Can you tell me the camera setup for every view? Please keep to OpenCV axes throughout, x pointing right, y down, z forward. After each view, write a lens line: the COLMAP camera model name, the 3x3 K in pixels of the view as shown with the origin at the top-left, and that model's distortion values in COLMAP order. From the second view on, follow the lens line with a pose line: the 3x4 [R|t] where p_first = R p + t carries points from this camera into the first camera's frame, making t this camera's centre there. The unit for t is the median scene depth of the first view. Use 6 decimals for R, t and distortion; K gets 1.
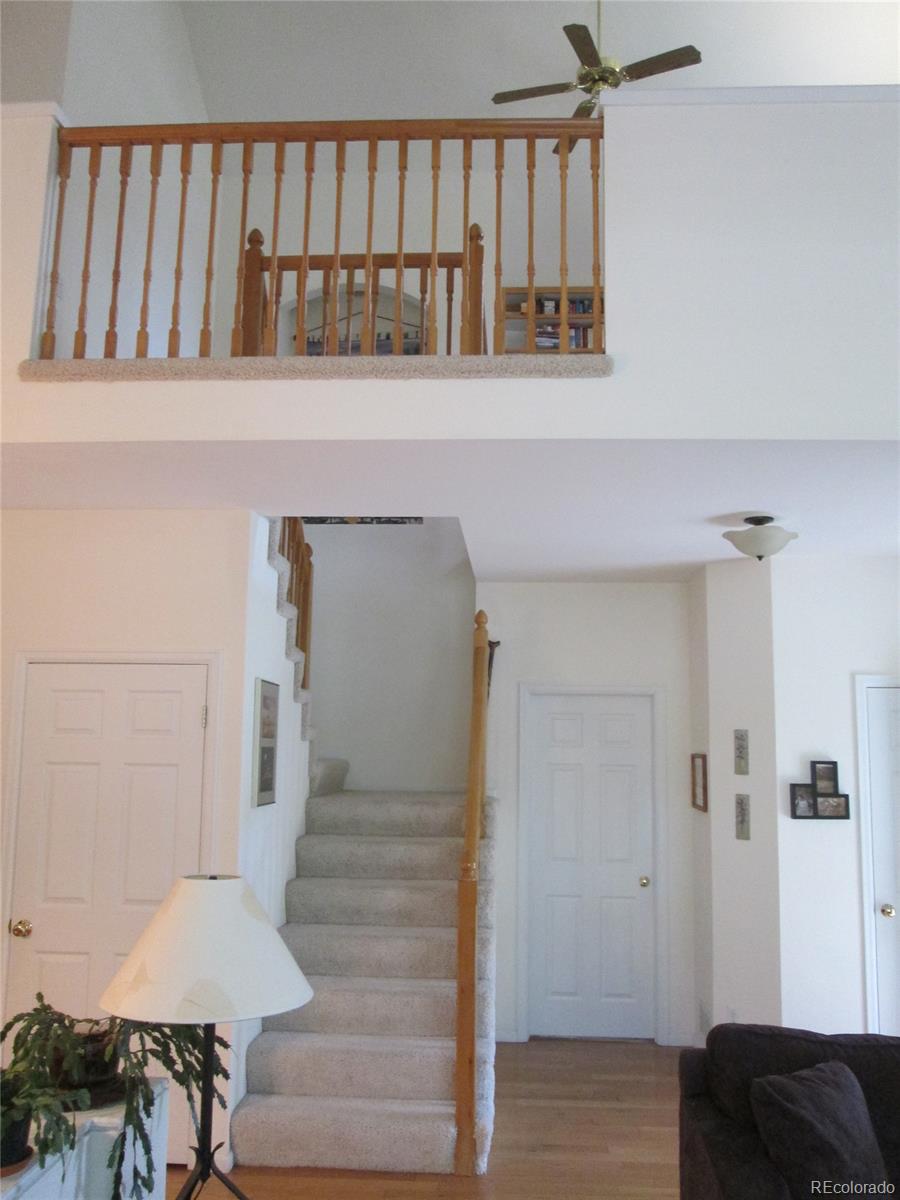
lens RADIAL K [[1043.8, 0, 451.5], [0, 1043.8, 601.4], [0, 0, 1]] dist [0.022778, -0.008719]
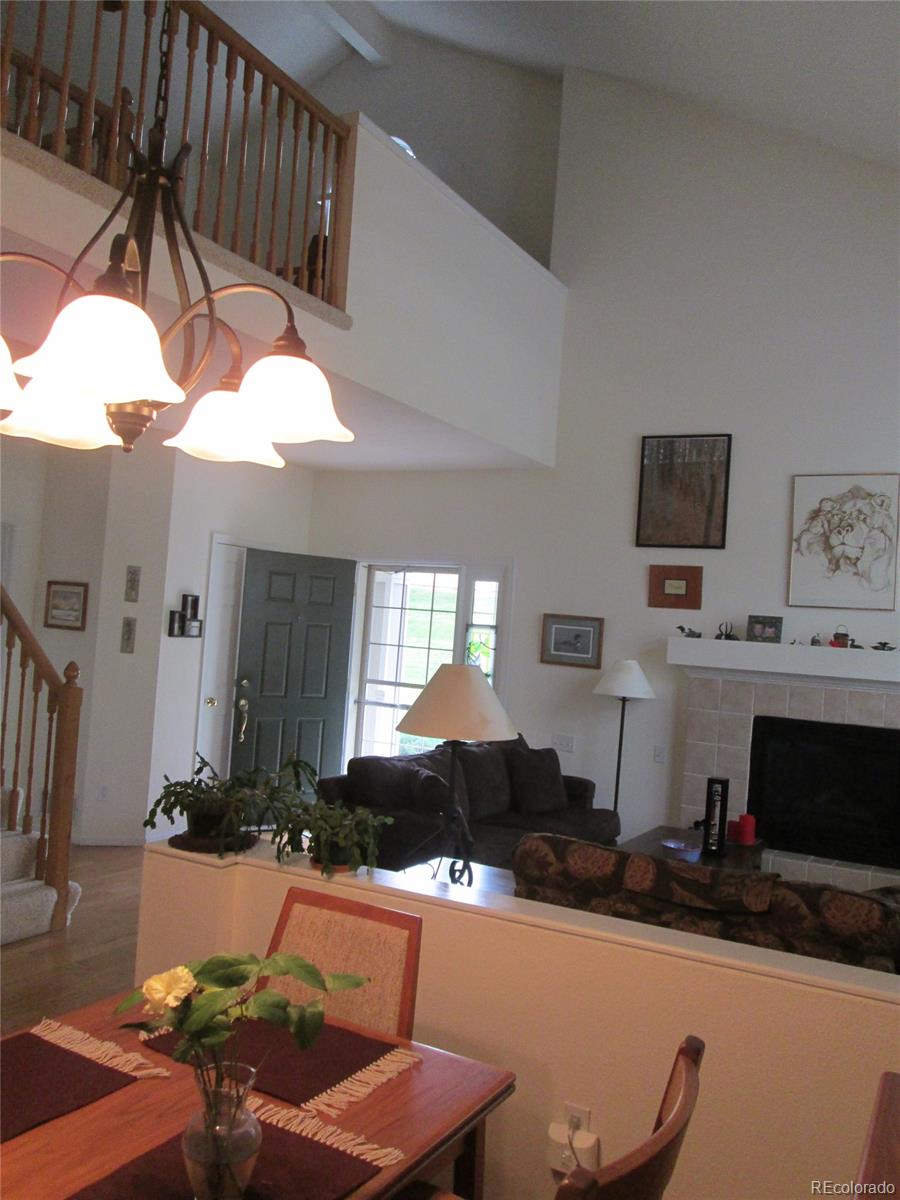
lens RADIAL K [[1043.8, 0, 454.1], [0, 1043.8, 598.0], [0, 0, 1]] dist [0.022778, -0.008719]
pose [[0.417923, 0.041179, 0.907549, -0.710302], [-0.195549, 0.979633, 0.045599, 0.029946], [-0.887187, -0.196527, 0.417463, 0.145083]]
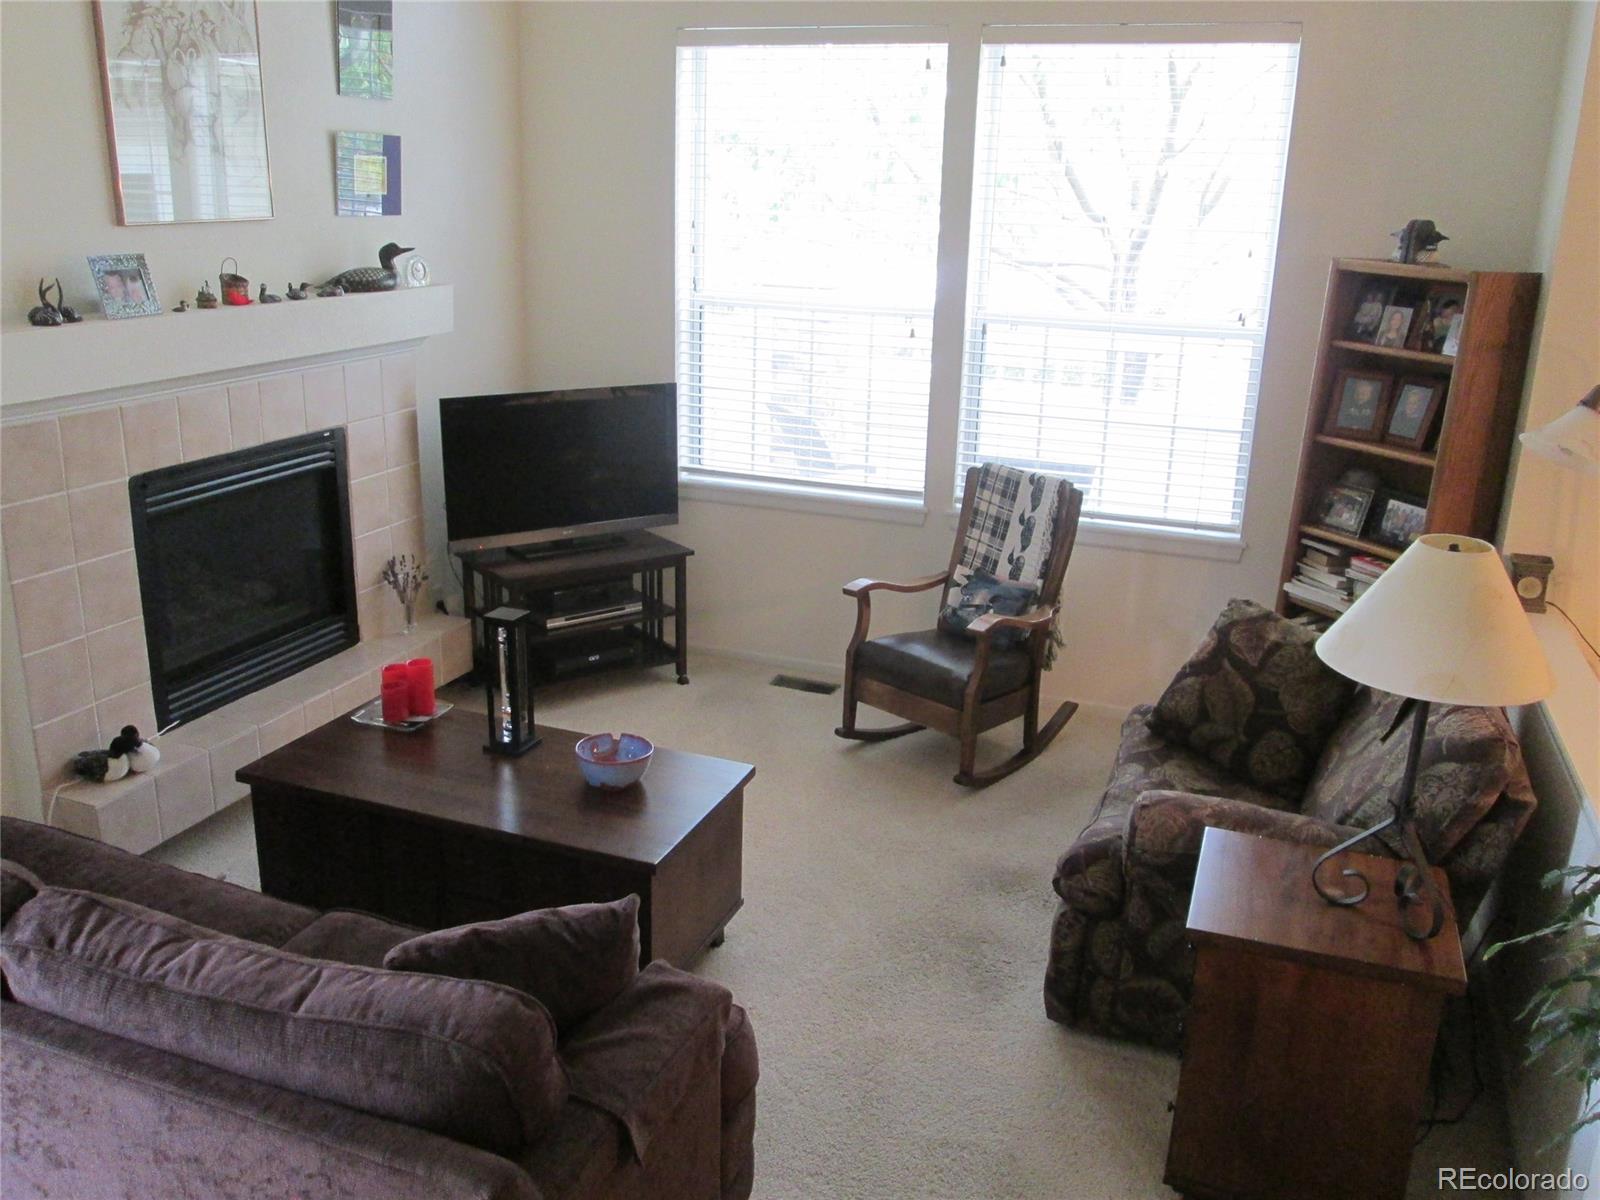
lens RADIAL K [[1391.8, 0, 794.1], [0, 1391.8, 595.9], [0, 0, 1]] dist [0.022778, -0.008719]
pose [[-0.950409, -0.121444, 0.286312, -0.021665], [-0.078304, 0.984391, 0.157615, 0.066453], [-0.300985, 0.127379, -0.945083, 0.923862]]
